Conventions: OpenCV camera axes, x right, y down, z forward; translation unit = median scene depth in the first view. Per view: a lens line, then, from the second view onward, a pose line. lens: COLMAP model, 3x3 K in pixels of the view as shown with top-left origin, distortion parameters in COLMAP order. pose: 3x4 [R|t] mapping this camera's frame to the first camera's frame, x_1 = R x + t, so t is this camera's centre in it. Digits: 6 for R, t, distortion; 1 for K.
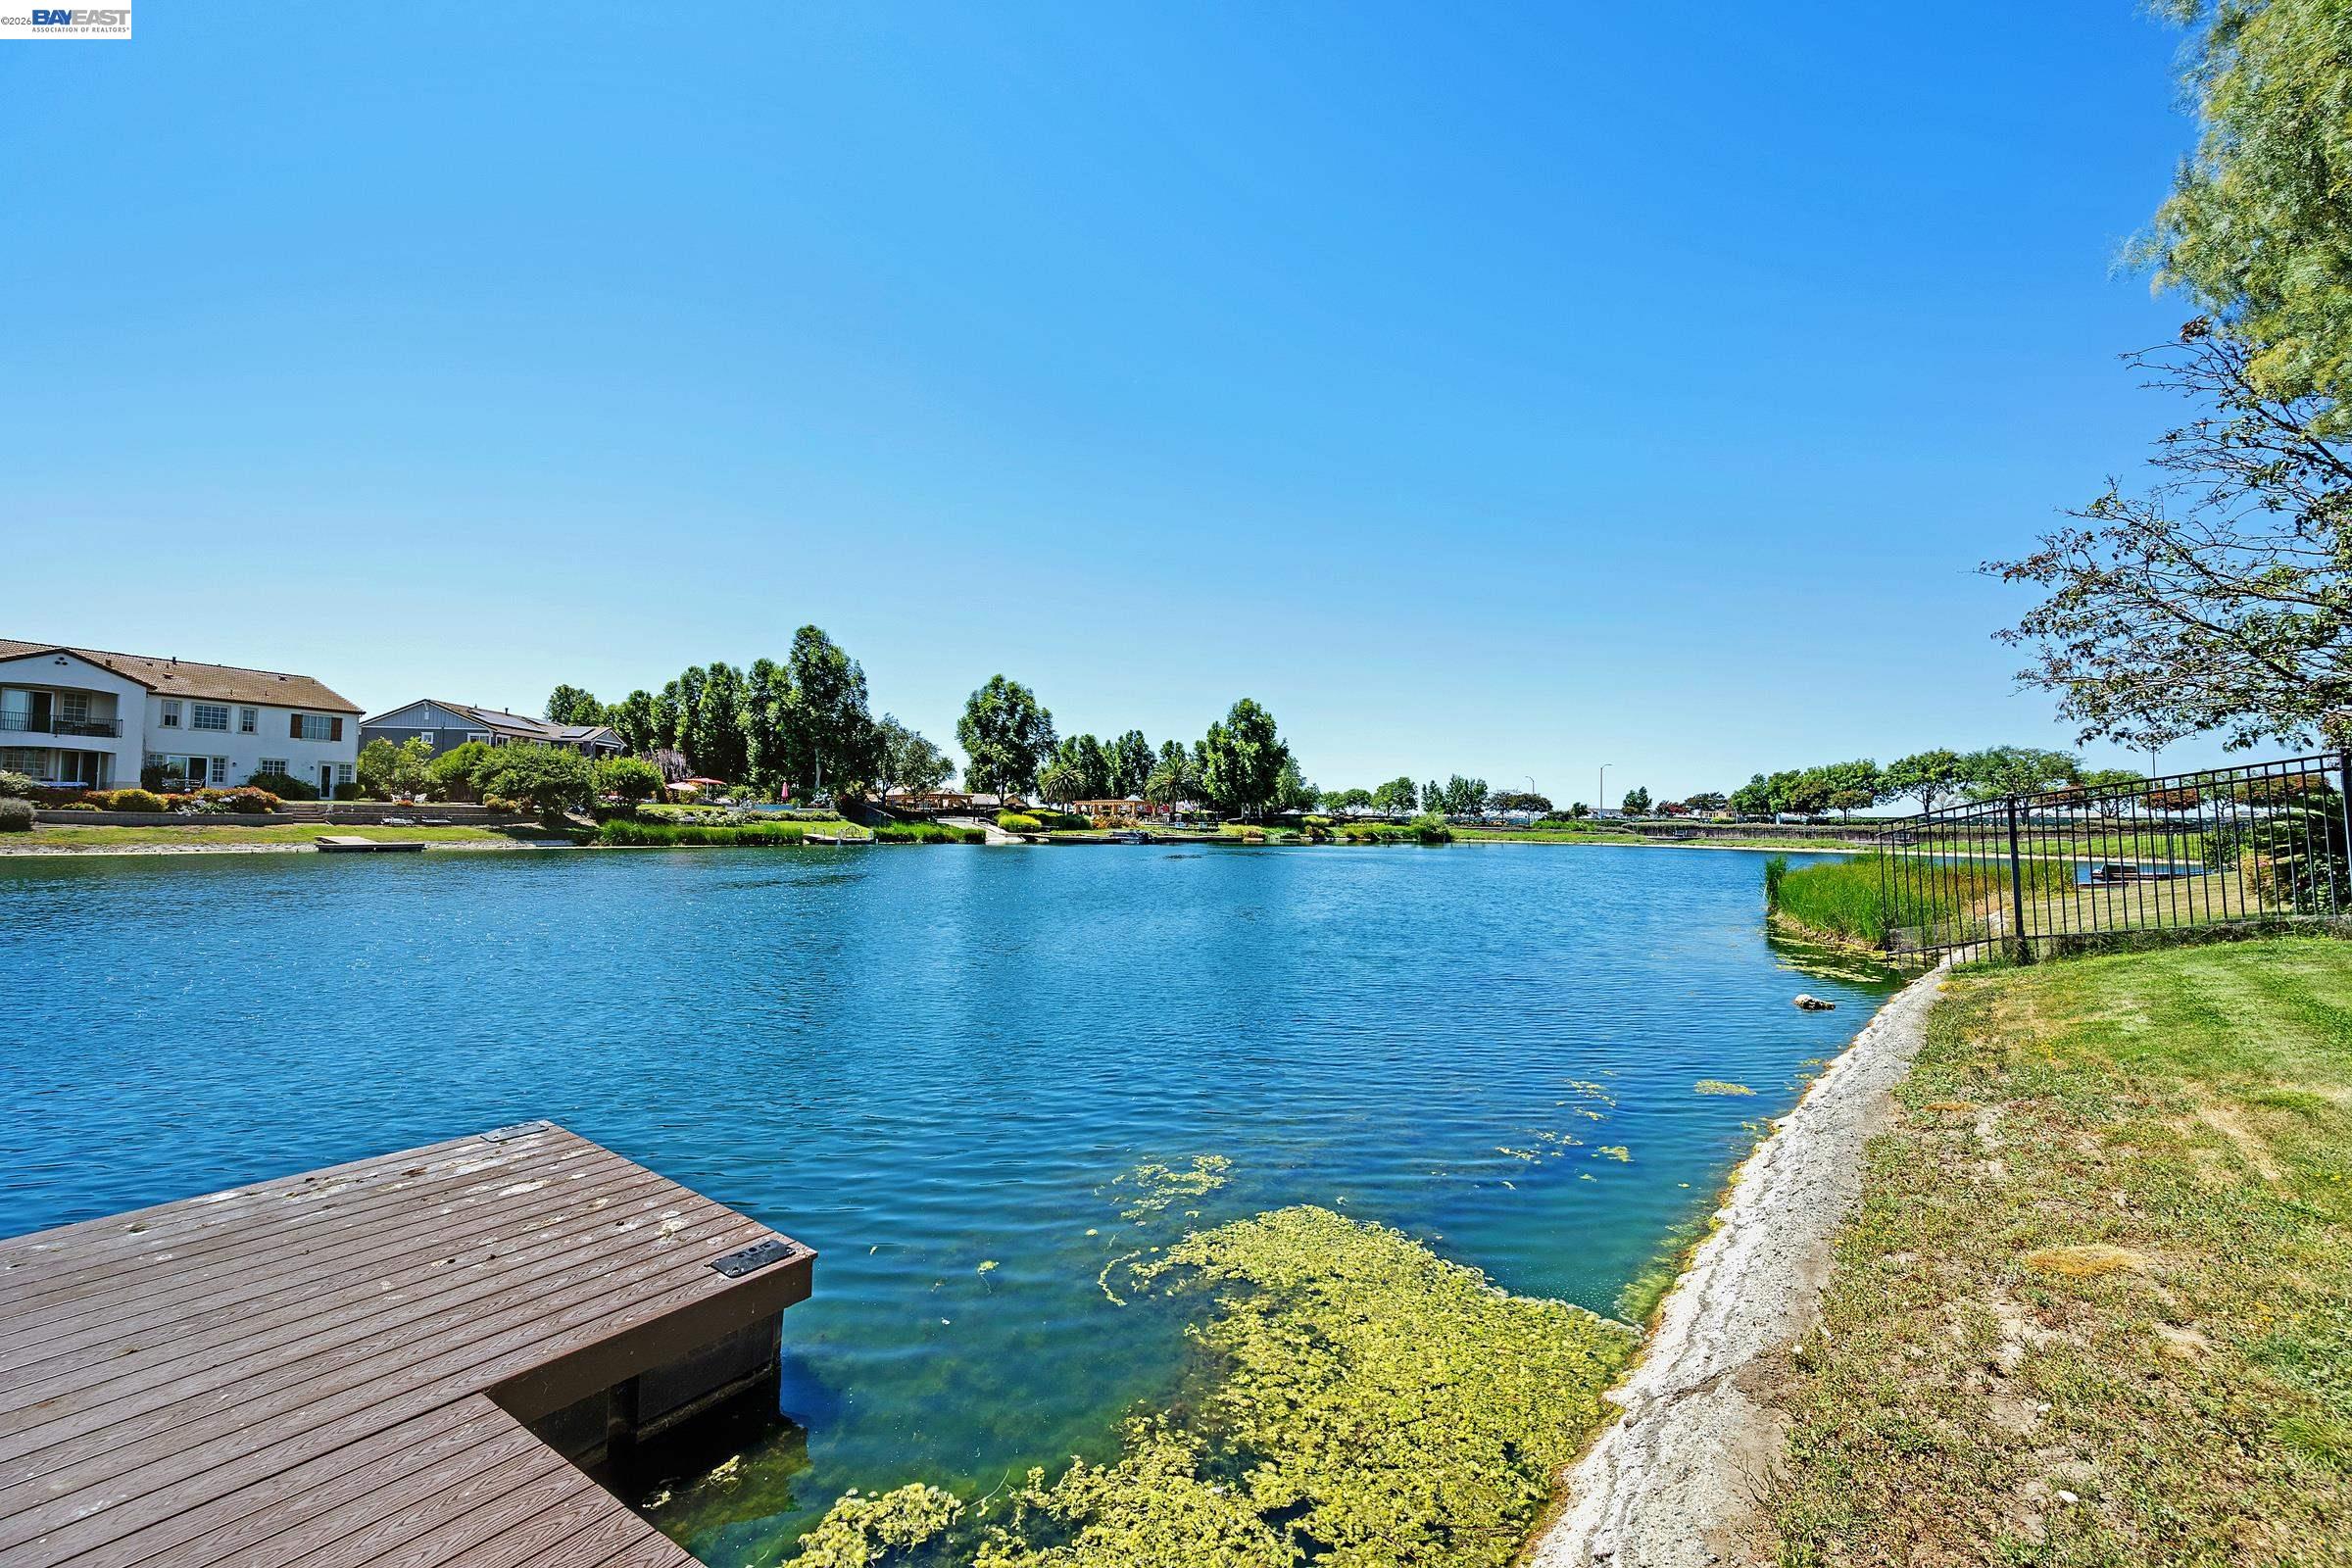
lens RADIAL K [[925.7, 0, 1180.4], [0, 925.7, 784.6], [0, 0, 1]] dist [-0.006035, 0.000235]
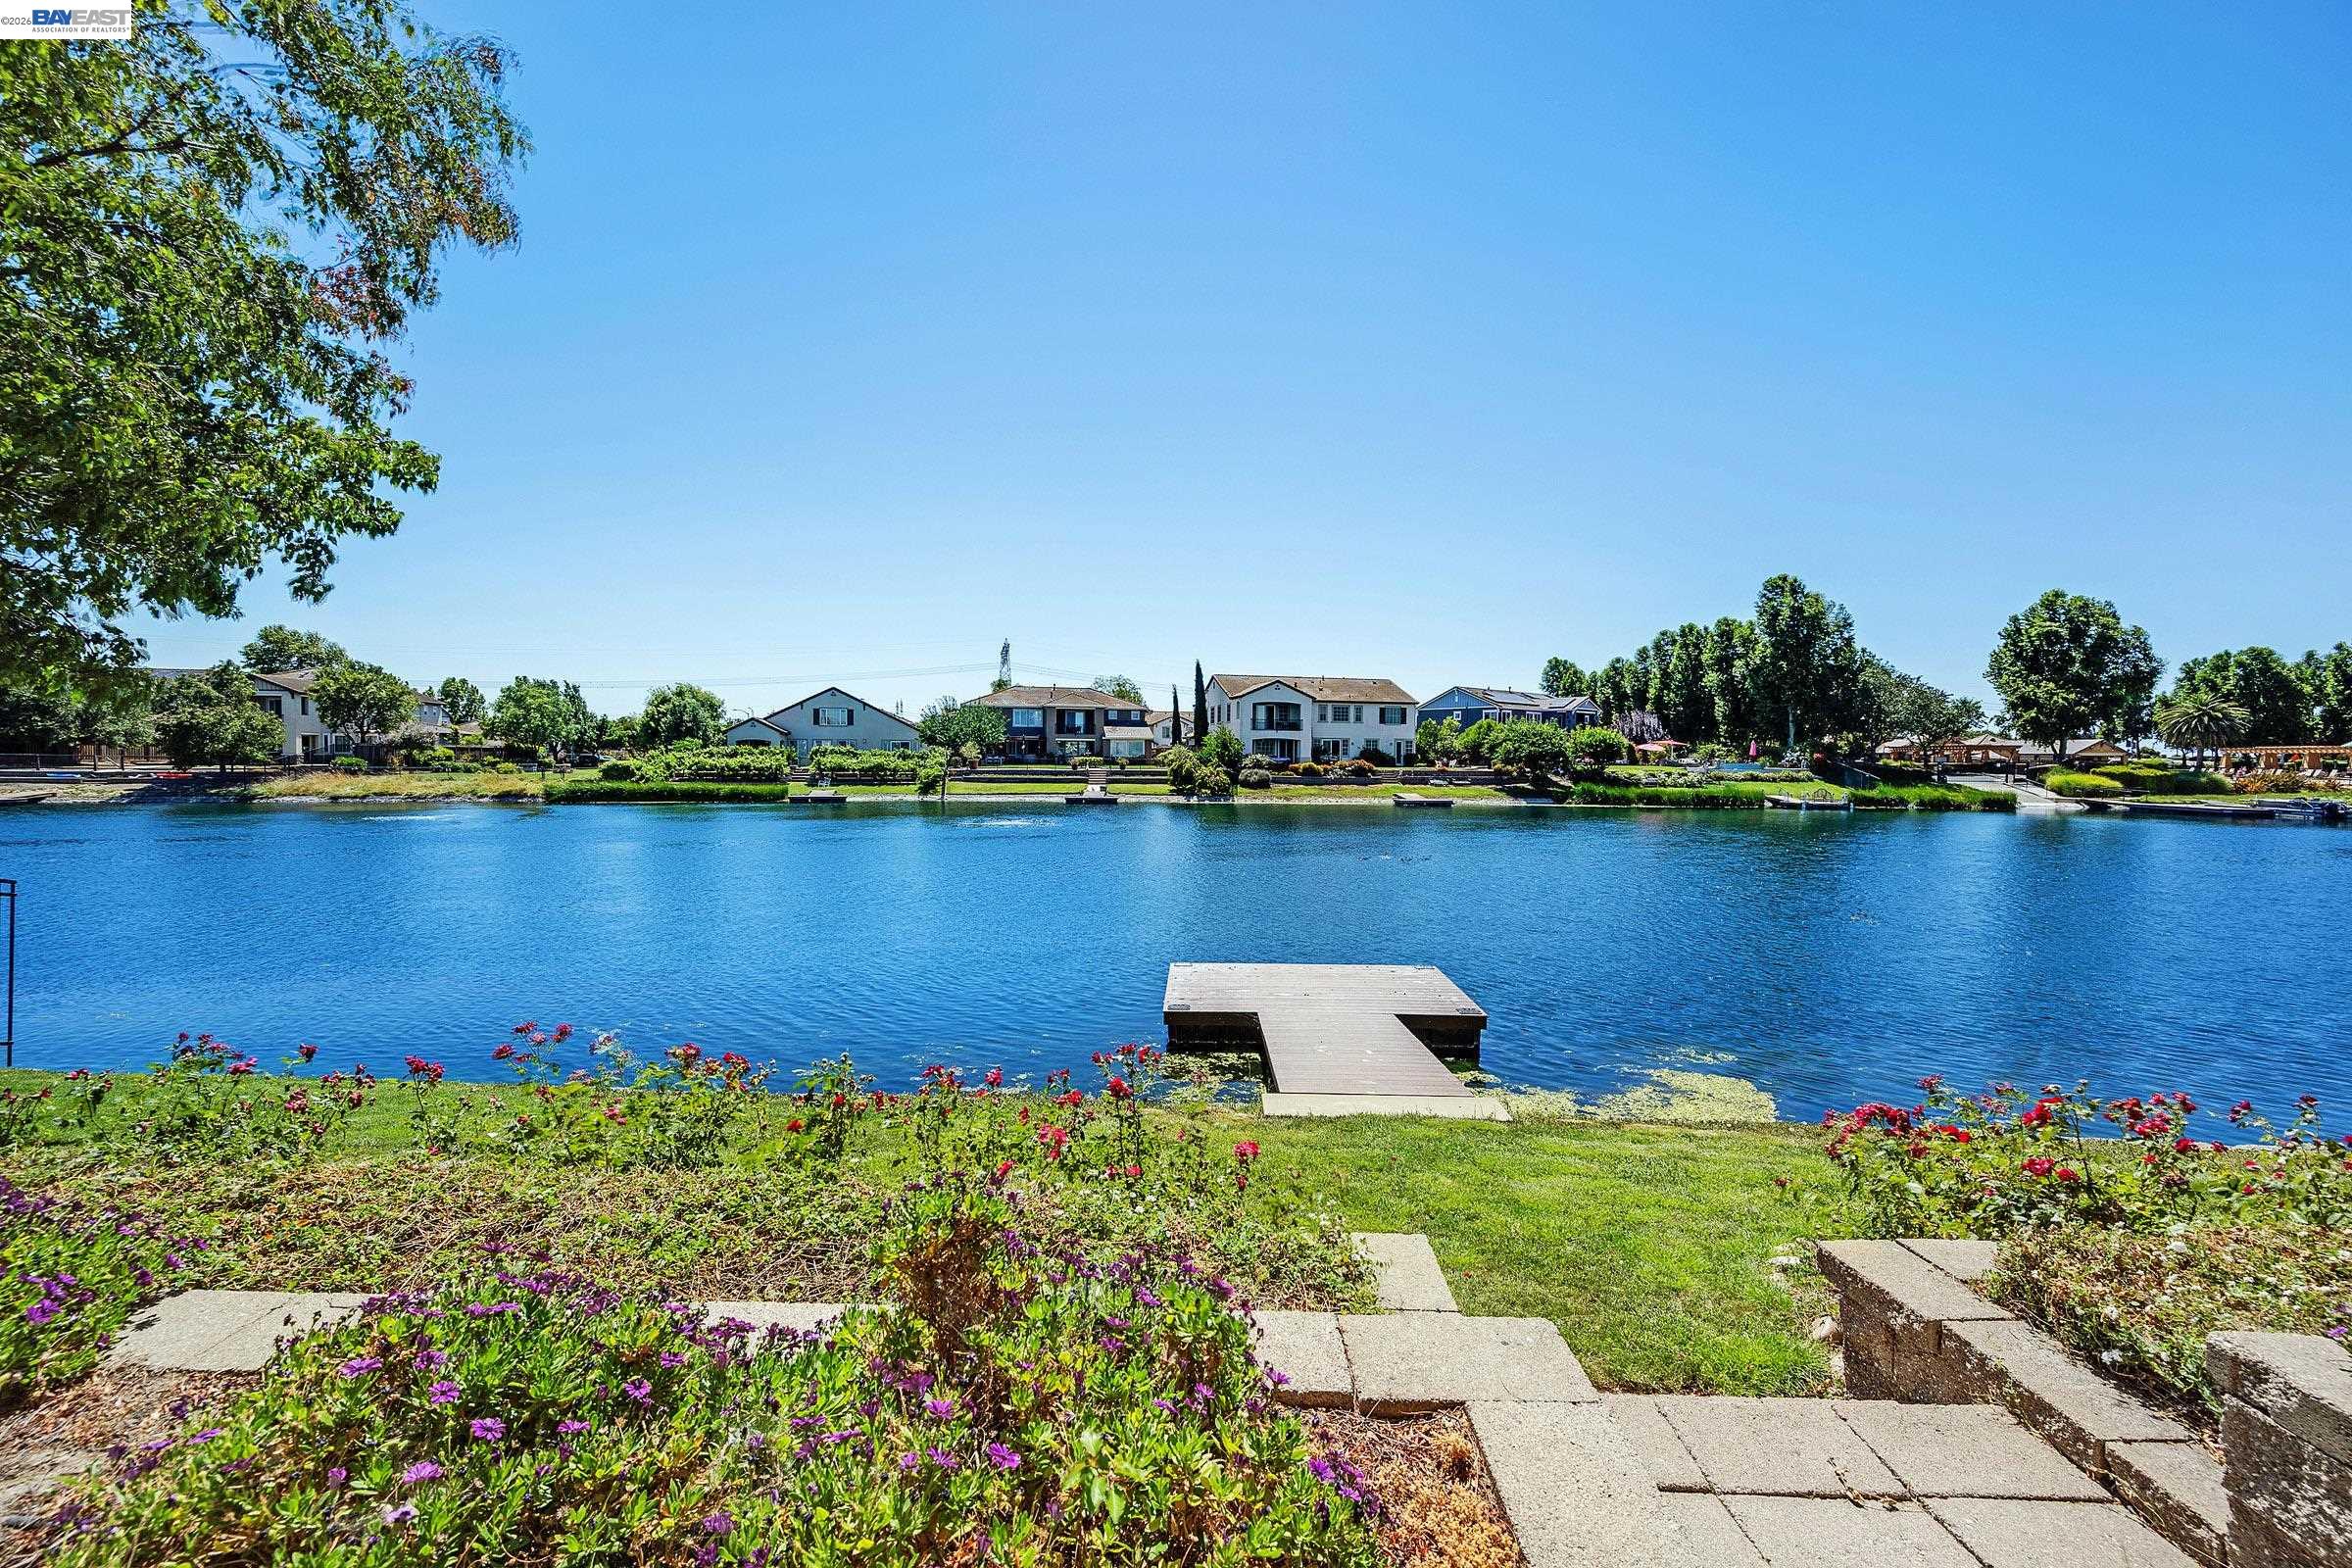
lens RADIAL K [[925.7, 0, 1177.9], [0, 925.7, 776.5], [0, 0, 1]] dist [-0.006035, 0.000235]
pose [[0.550734, 0.006969, -0.834652, 0.066310], [0.032908, 0.999006, 0.030055, -0.016816], [0.834032, -0.044019, 0.549958, -0.062278]]
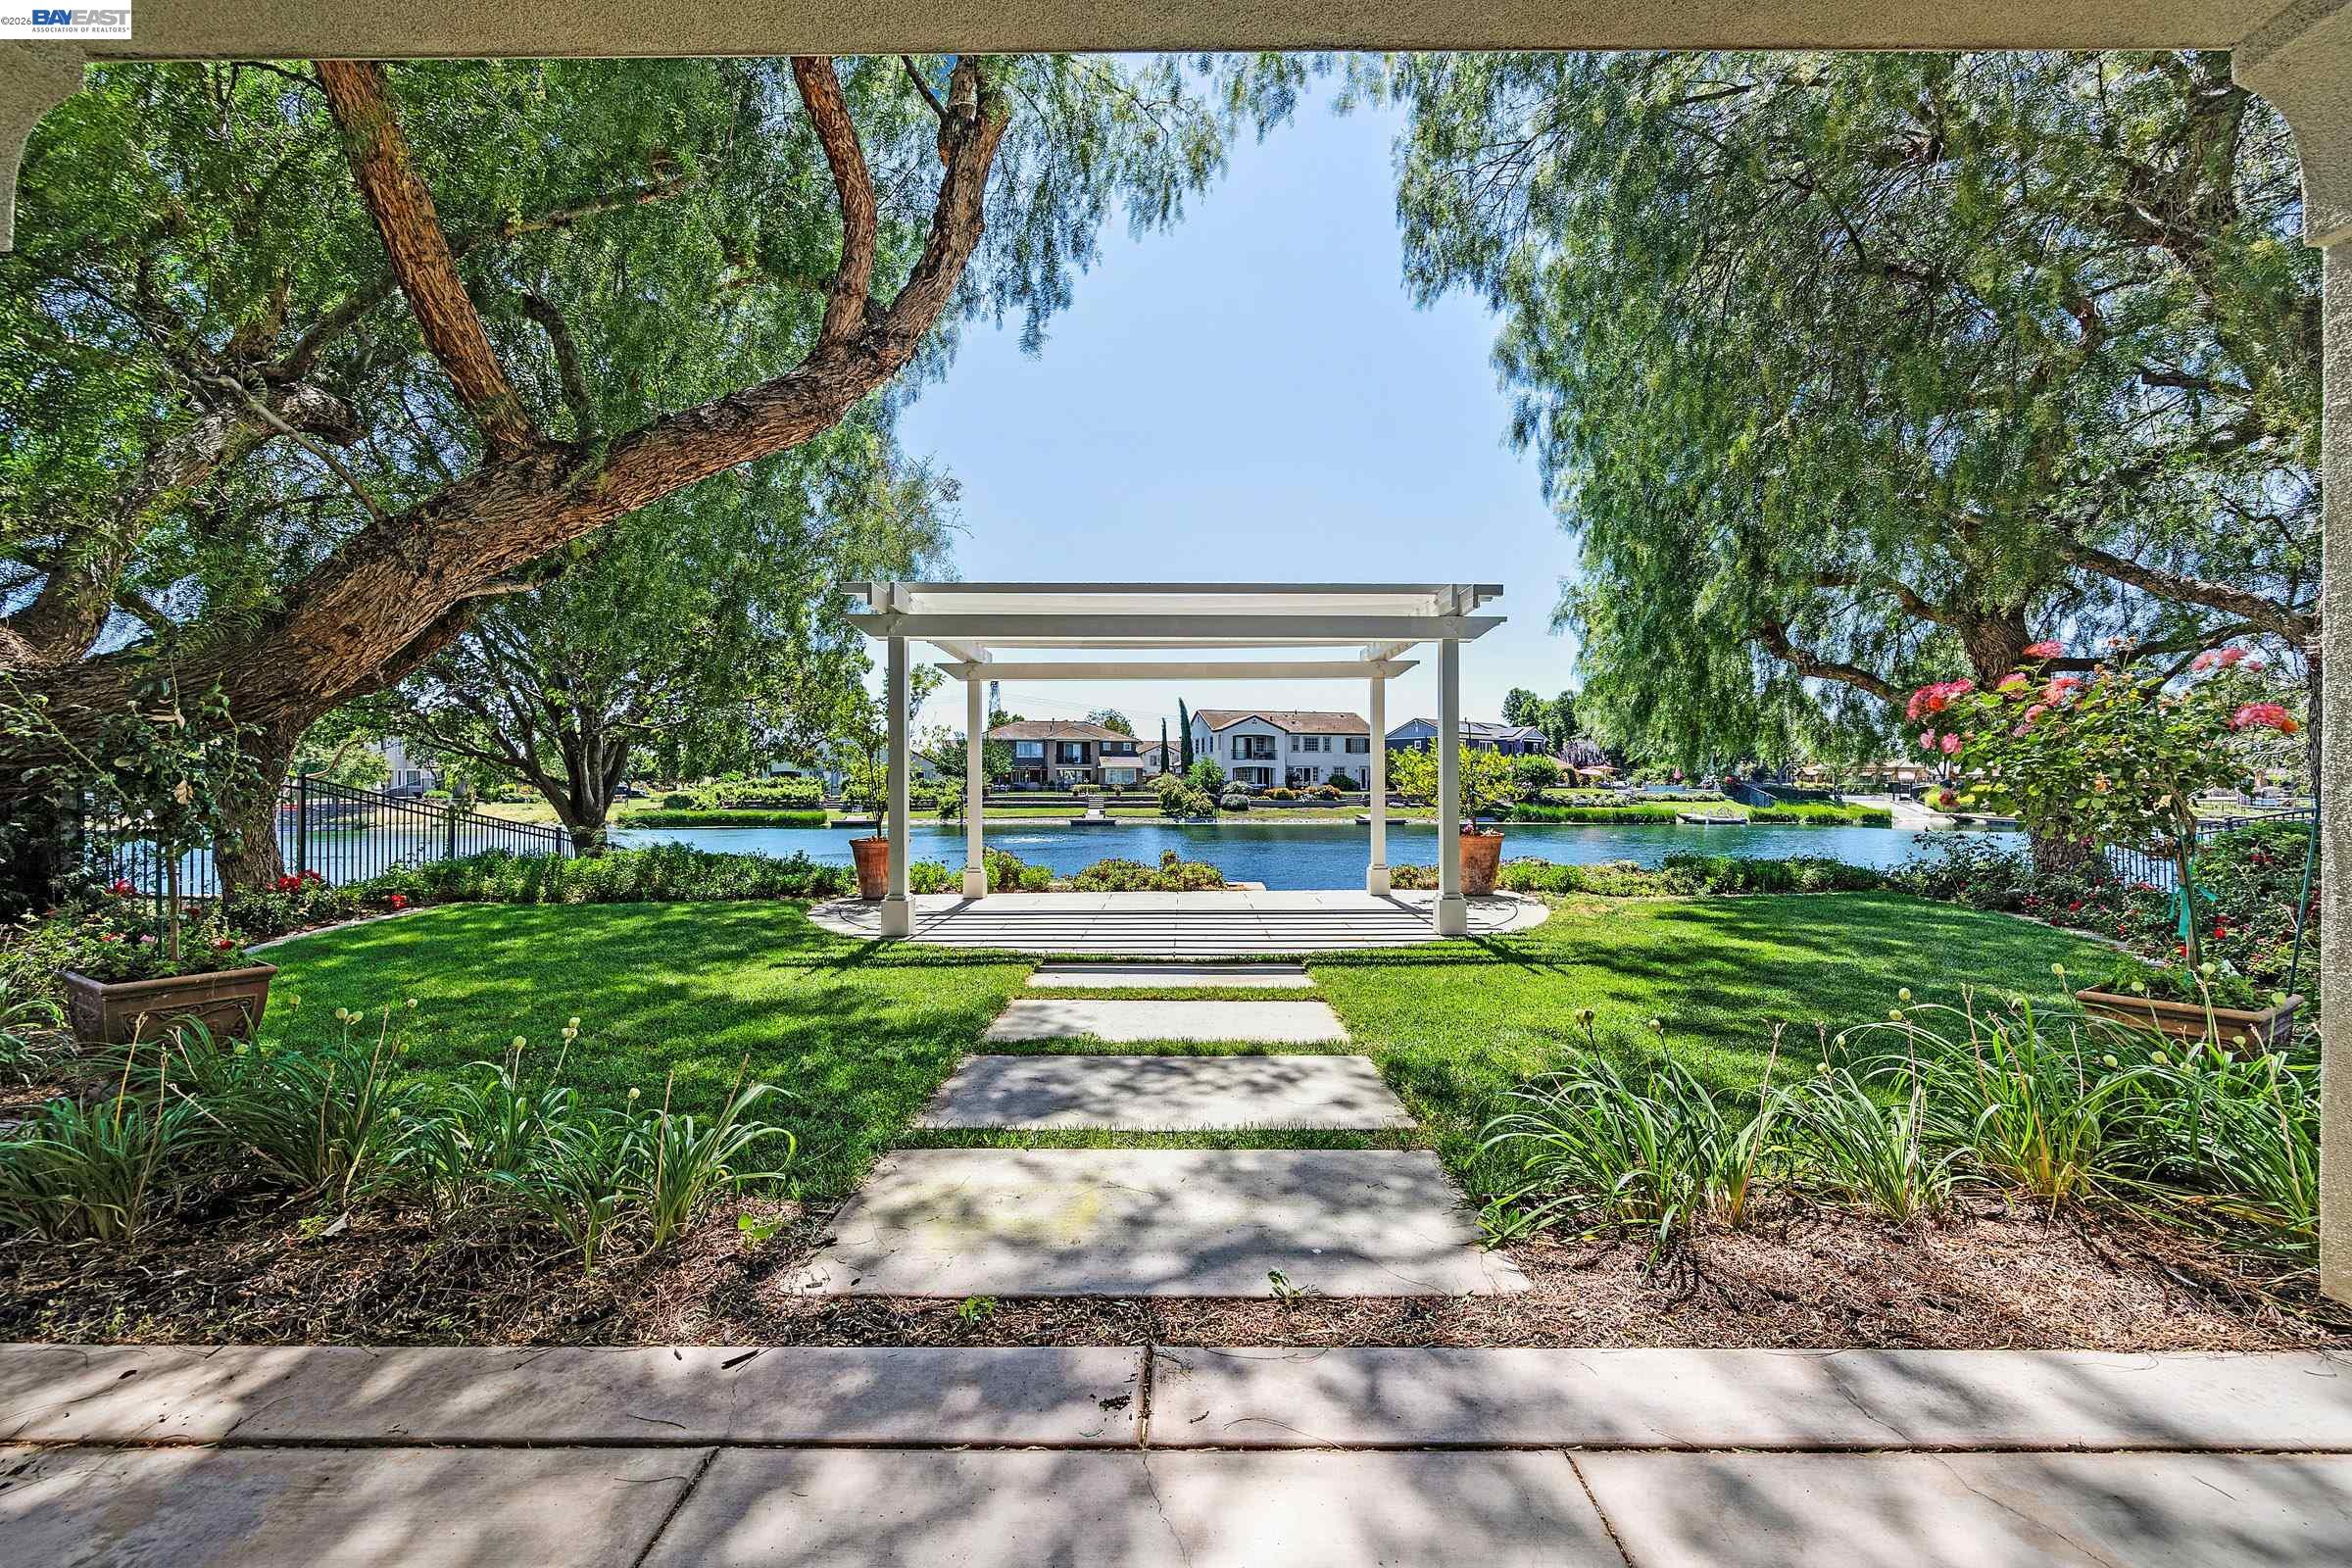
lens RADIAL K [[925.7, 0, 1180.7], [0, 925.7, 791.0], [0, 0, 1]] dist [-0.006035, 0.000235]
pose [[0.567654, -0.007395, -0.823234, 0.171078], [0.040503, 0.999000, 0.018954, -0.020046], [0.822270, -0.044103, 0.567386, -0.138968]]
